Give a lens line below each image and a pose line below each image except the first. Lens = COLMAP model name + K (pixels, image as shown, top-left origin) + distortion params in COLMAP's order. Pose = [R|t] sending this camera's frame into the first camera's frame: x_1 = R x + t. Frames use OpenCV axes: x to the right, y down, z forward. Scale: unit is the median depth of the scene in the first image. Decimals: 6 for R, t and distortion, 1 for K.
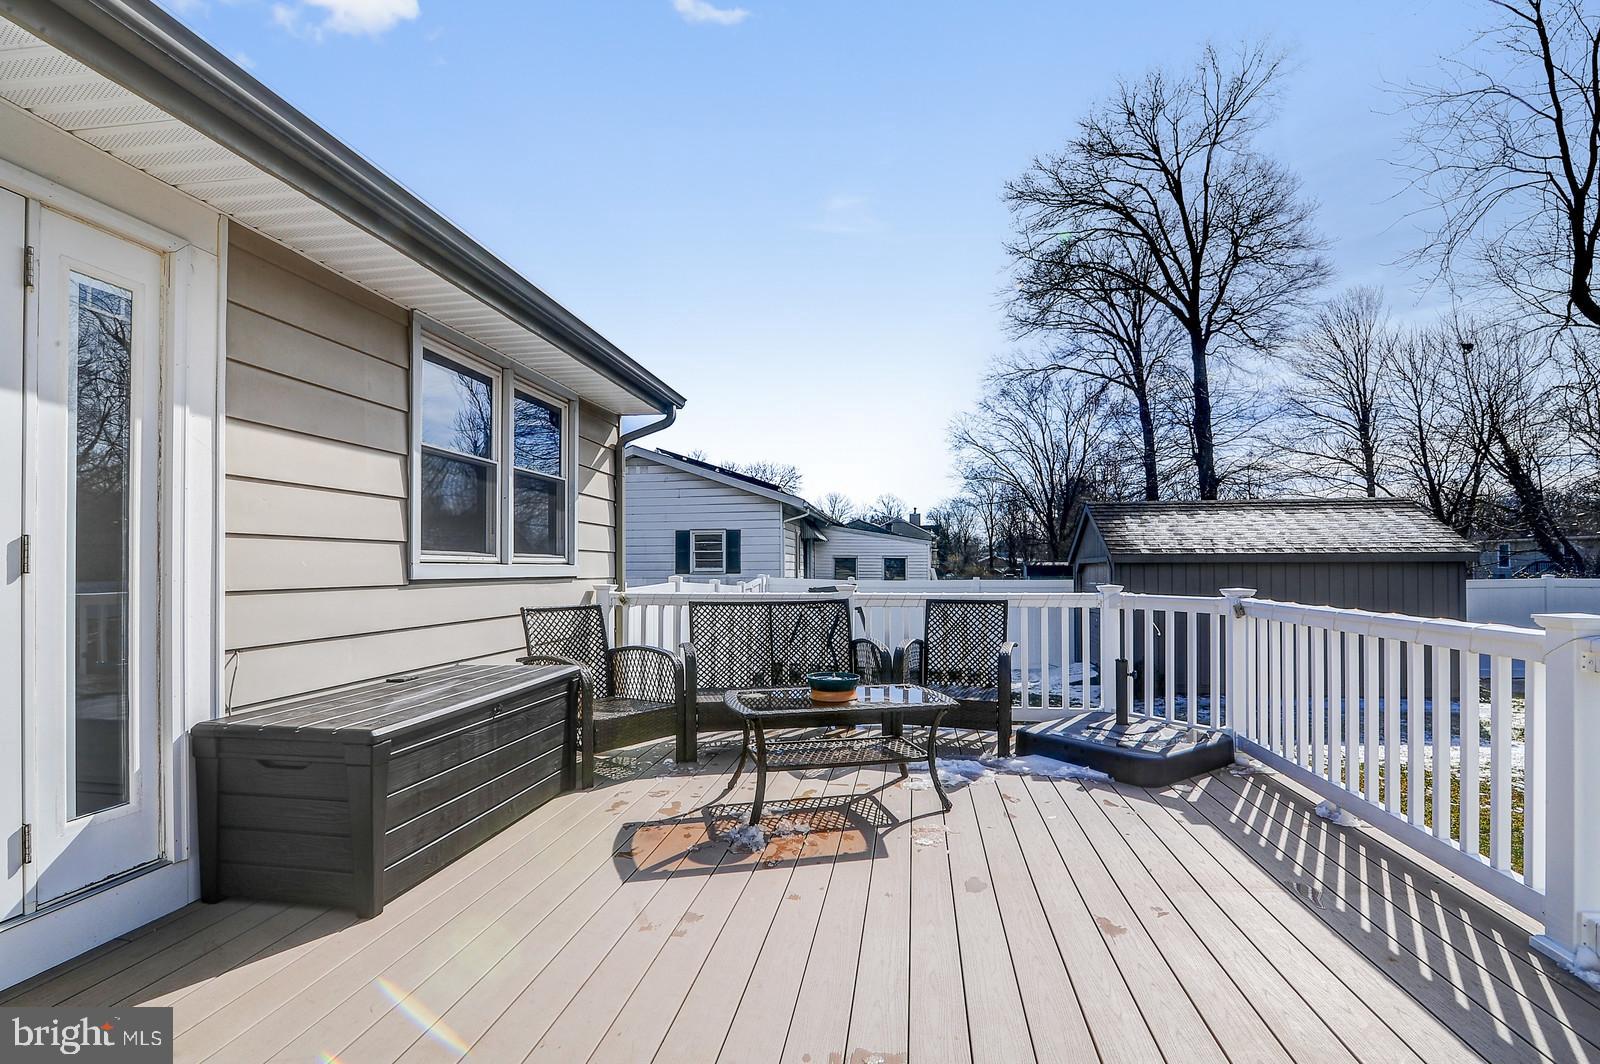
lens RADIAL K [[725.2, 0, 801.1], [0, 725.2, 561.3], [0, 0, 1]] dist [-0.017938, 0.000578]
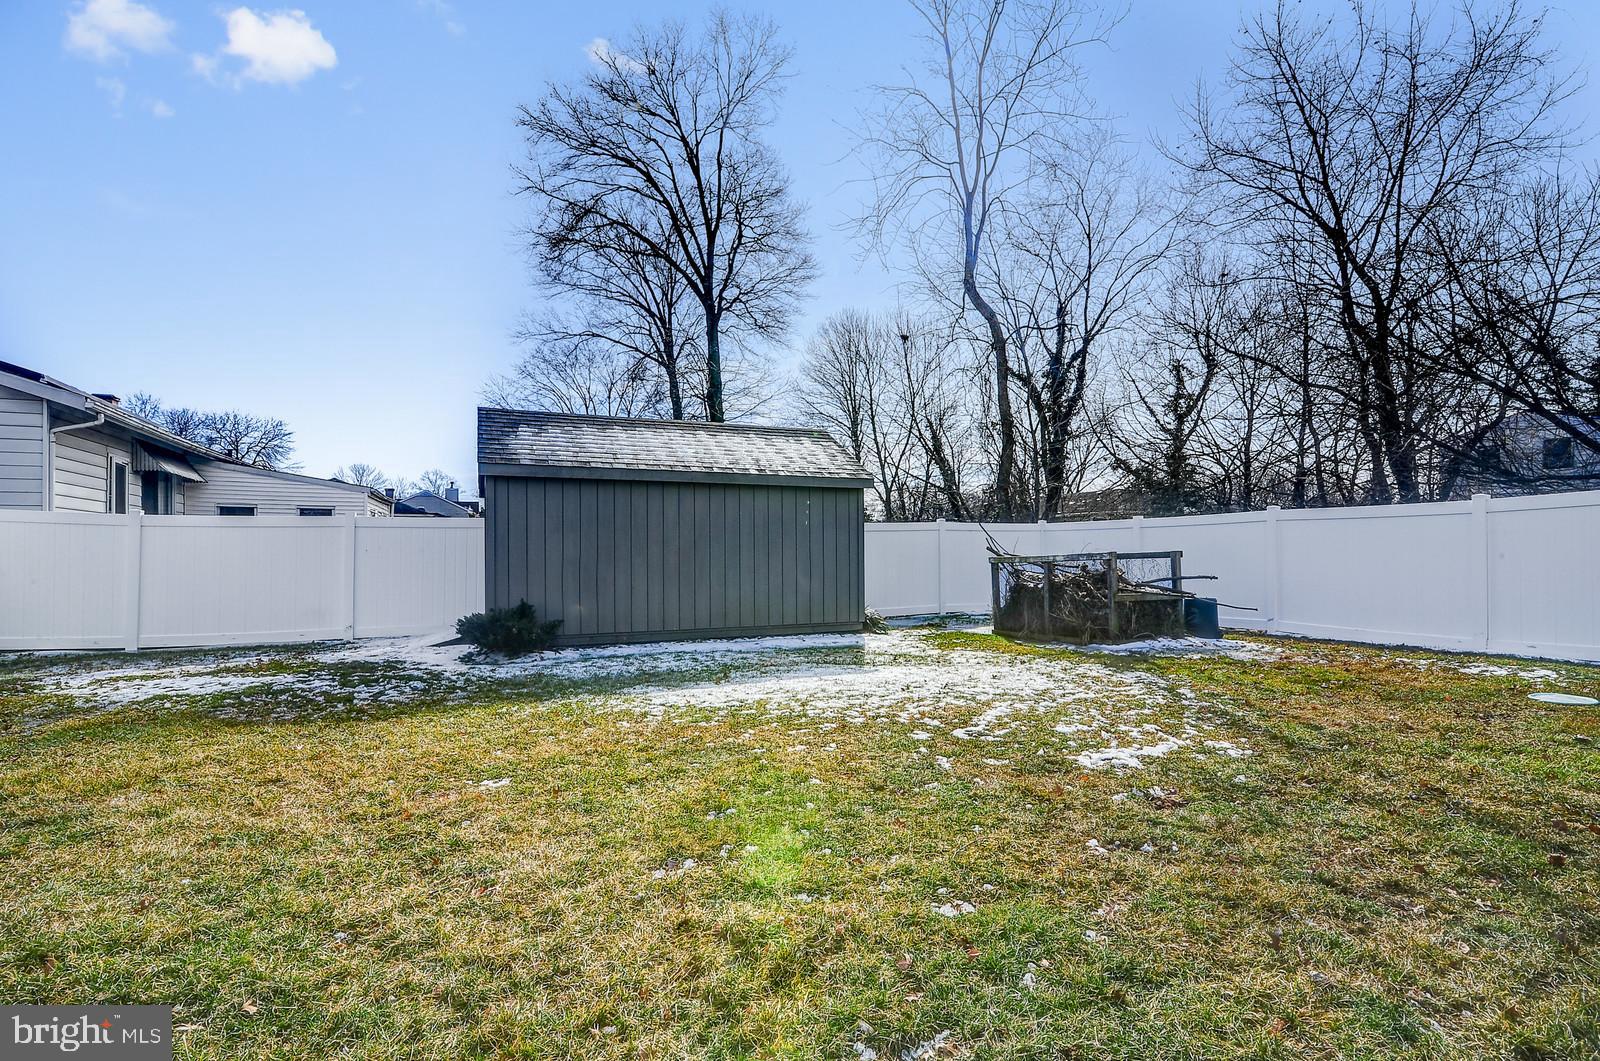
lens RADIAL K [[729.1, 0, 793.7], [0, 729.1, 534.6], [0, 0, 1]] dist [0.001094, 0.000292]
pose [[0.843759, 0.015774, 0.536491, 0.096479], [-0.004889, 0.999752, -0.021706, 0.024409], [-0.536700, 0.015692, 0.843627, 0.066731]]
